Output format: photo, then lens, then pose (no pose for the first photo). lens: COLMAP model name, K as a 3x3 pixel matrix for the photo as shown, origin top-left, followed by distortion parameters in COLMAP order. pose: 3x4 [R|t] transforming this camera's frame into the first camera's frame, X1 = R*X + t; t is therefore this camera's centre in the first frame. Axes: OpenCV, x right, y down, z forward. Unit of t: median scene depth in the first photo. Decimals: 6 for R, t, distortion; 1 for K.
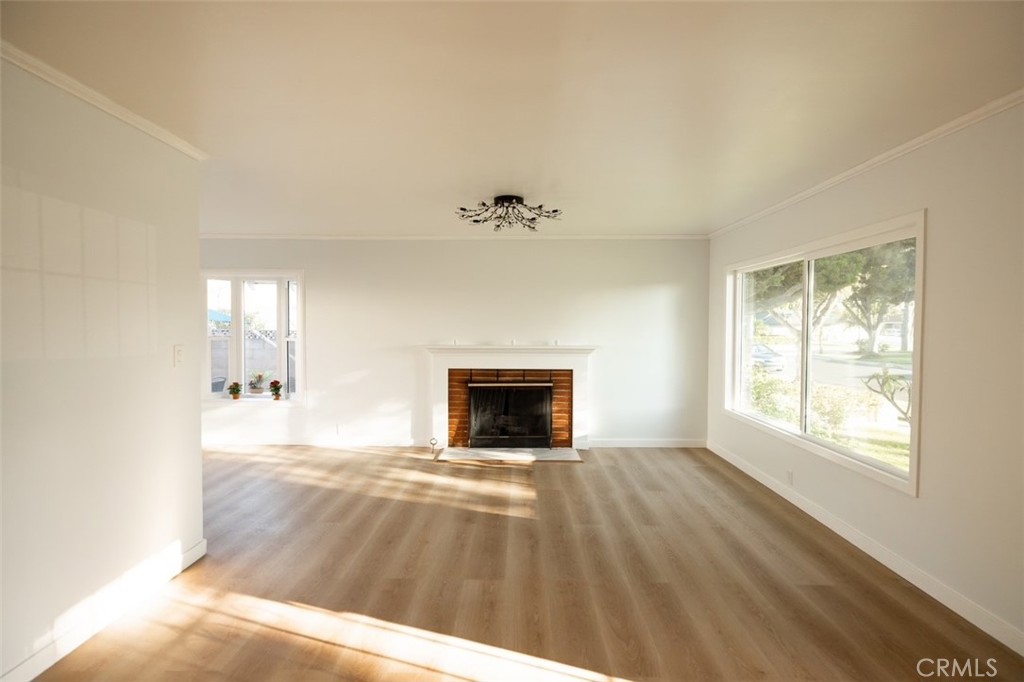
lens RADIAL K [[494.0, 0, 514.7], [0, 494.0, 337.0], [0, 0, 1]] dist [0.002446, 0.001257]
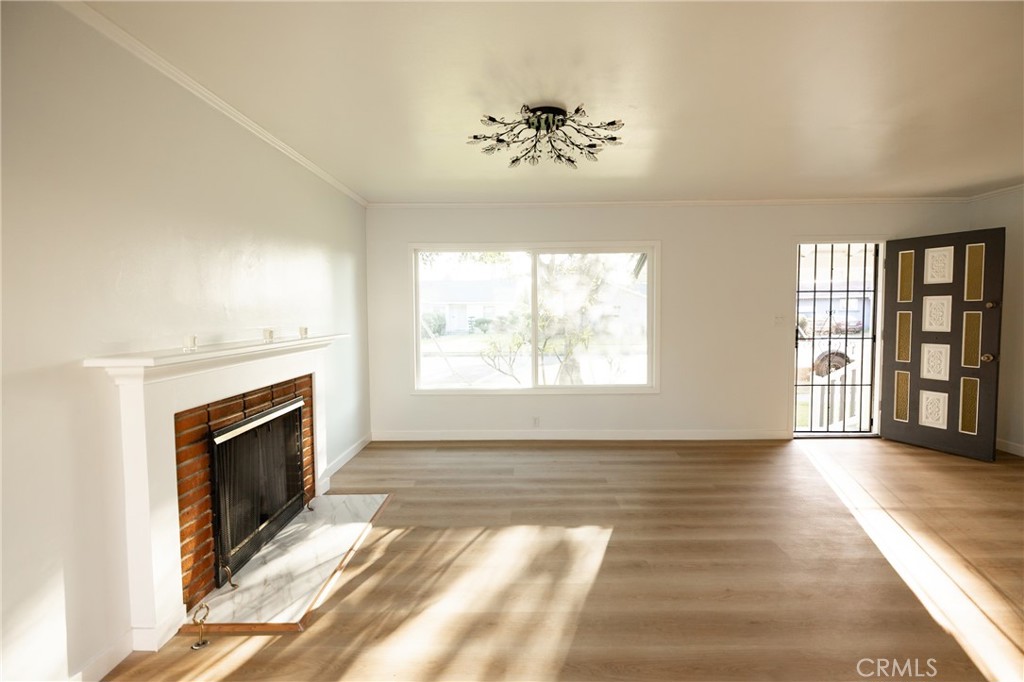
lens RADIAL K [[494.0, 0, 514.7], [0, 494.0, 337.0], [0, 0, 1]] dist [0.002446, 0.001257]
pose [[0.001943, -0.054777, 0.998497, -0.713561], [0.034918, 0.997893, 0.054676, -0.008210], [-0.999388, 0.034759, 0.003852, 1.039253]]
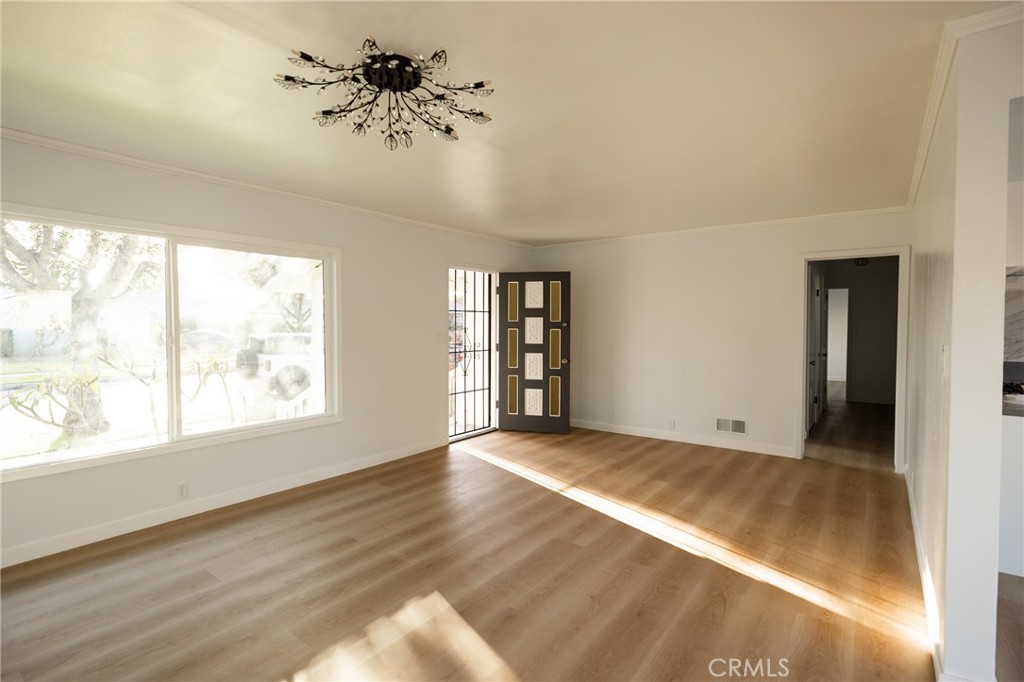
lens RADIAL K [[494.0, 0, 514.7], [0, 494.0, 337.0], [0, 0, 1]] dist [0.002446, 0.001257]
pose [[-0.806746, -0.021667, 0.590501, -0.421299], [0.010646, 0.998632, 0.051188, -0.024400], [-0.590802, 0.047582, -0.805412, 1.338993]]
